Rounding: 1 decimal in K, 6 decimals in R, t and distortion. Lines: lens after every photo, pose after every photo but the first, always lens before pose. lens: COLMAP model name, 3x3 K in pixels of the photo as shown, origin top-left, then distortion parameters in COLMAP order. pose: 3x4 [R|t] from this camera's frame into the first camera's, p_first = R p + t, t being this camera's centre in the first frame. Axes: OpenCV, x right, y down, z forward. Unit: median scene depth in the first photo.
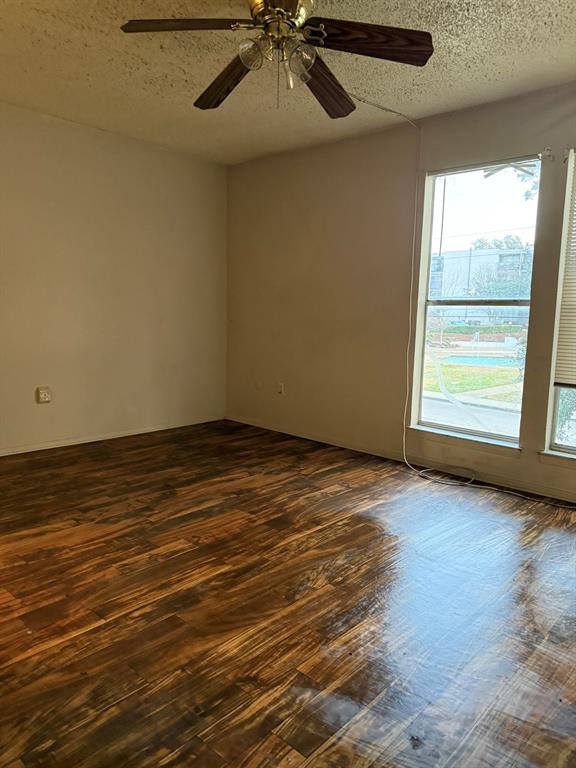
lens RADIAL K [[550.0, 0, 283.0], [0, 550.0, 382.1], [0, 0, 1]] dist [0.001516, -0.007352]
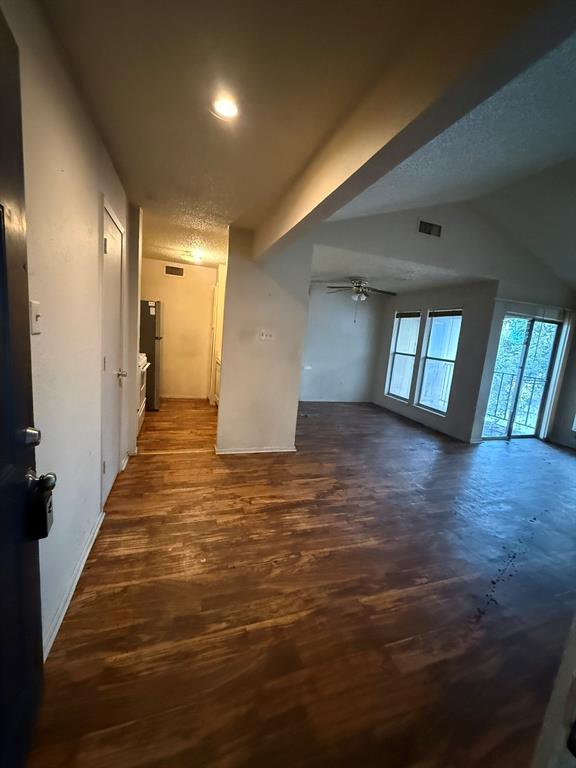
lens RADIAL K [[308.5, 0, 298.0], [0, 308.5, 360.8], [0, 0, 1]] dist [0.002599, -0.000902]
pose [[-0.890897, -0.152374, 0.427884, -0.178775], [-0.076013, 0.978781, 0.190288, -0.310814], [-0.447799, 0.137002, -0.883576, 1.531503]]
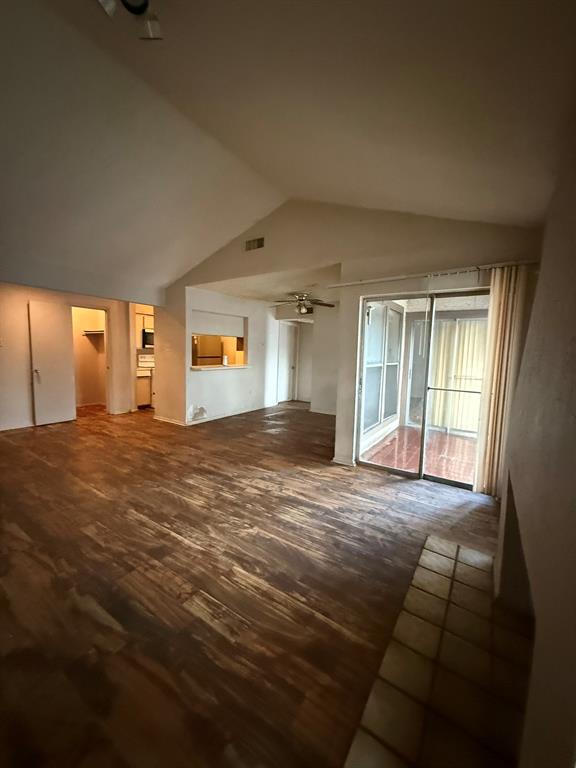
lens RADIAL K [[308.5, 0, 291.4], [0, 308.5, 386.4], [0, 0, 1]] dist [0.002599, -0.000902]
pose [[-0.169693, -0.148935, 0.974178, -0.818194], [0.089779, 0.982068, 0.165780, -0.255759], [-0.981399, 0.115592, -0.153279, 0.871783]]
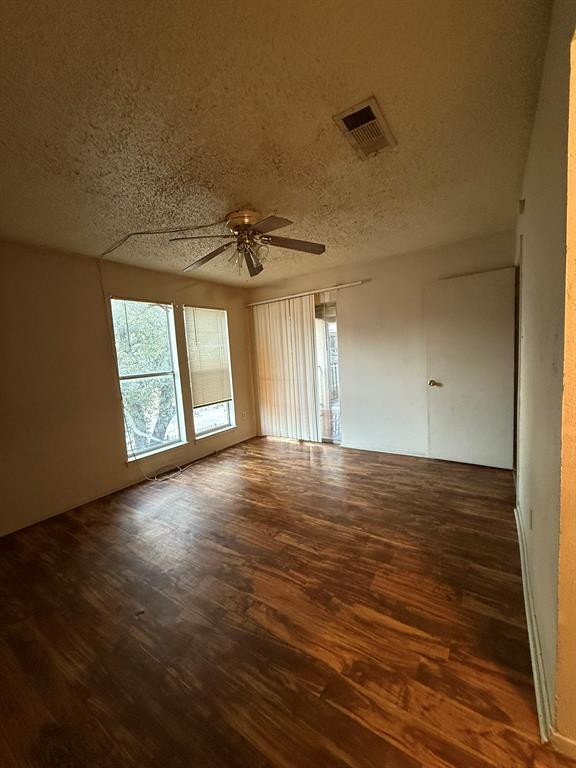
lens RADIAL K [[308.5, 0, 293.2], [0, 308.5, 384.5], [0, 0, 1]] dist [0.002599, -0.000902]
pose [[-0.179242, -0.120346, 0.976417, -1.050407], [0.176618, 0.972429, 0.152276, -0.277276], [-0.967821, 0.199747, -0.153045, 1.049552]]
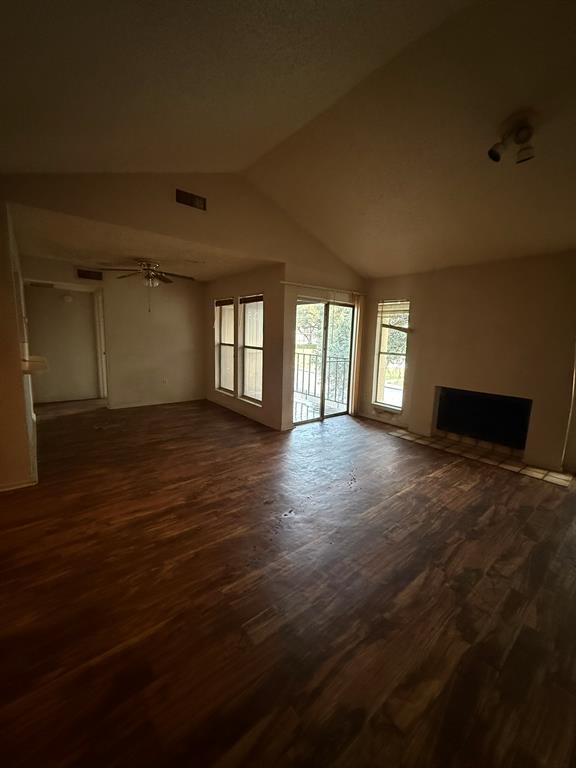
lens RADIAL K [[308.5, 0, 291.1], [0, 308.5, 389.0], [0, 0, 1]] dist [0.002599, -0.000902]
pose [[-0.991849, -0.085602, 0.094378, -0.266421], [-0.055915, 0.957992, 0.281290, -0.313527], [-0.114493, 0.273721, -0.954970, 1.463545]]
